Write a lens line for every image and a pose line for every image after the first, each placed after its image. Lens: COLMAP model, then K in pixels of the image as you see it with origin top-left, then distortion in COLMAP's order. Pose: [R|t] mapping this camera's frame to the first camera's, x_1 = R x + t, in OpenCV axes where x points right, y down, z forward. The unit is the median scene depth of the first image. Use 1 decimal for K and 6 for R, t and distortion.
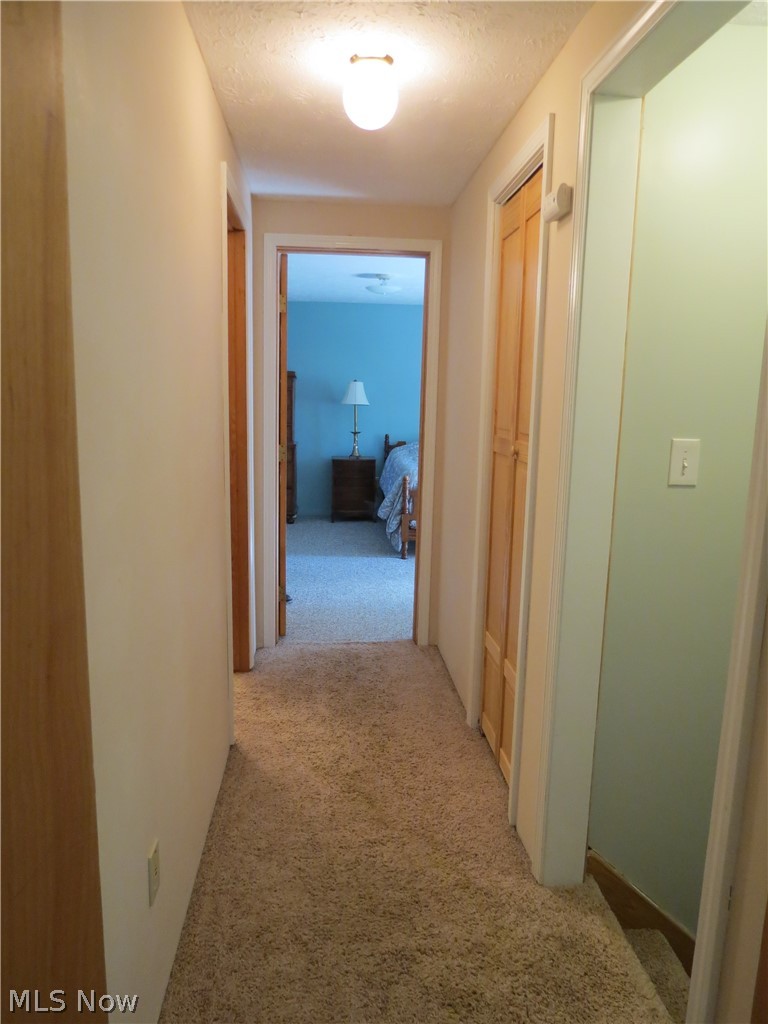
lens RADIAL K [[734.9, 0, 383.3], [0, 734.9, 512.3], [0, 0, 1]] dist [-0.010426, -0.002200]
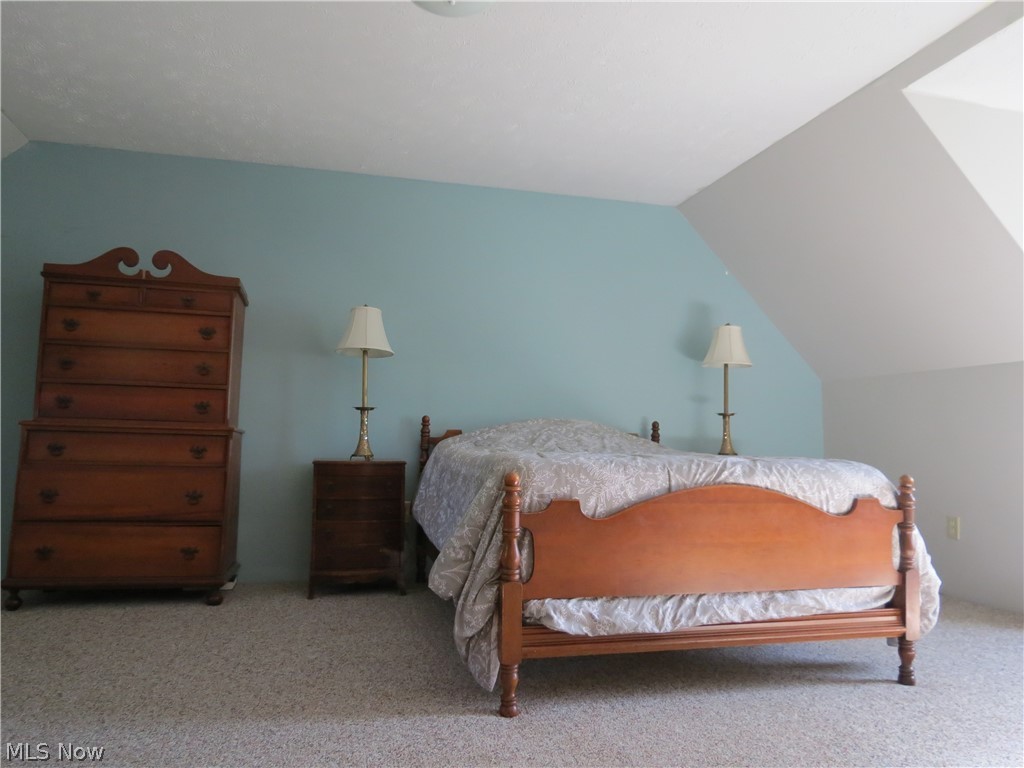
lens RADIAL K [[734.9, 0, 509.2], [0, 734.9, 387.9], [0, 0, 1]] dist [-0.010426, -0.002200]
pose [[0.986245, 0.009167, 0.165036, -0.023902], [0.029134, 0.973188, -0.228160, -0.006255], [-0.162702, 0.229830, 0.959534, 0.515999]]
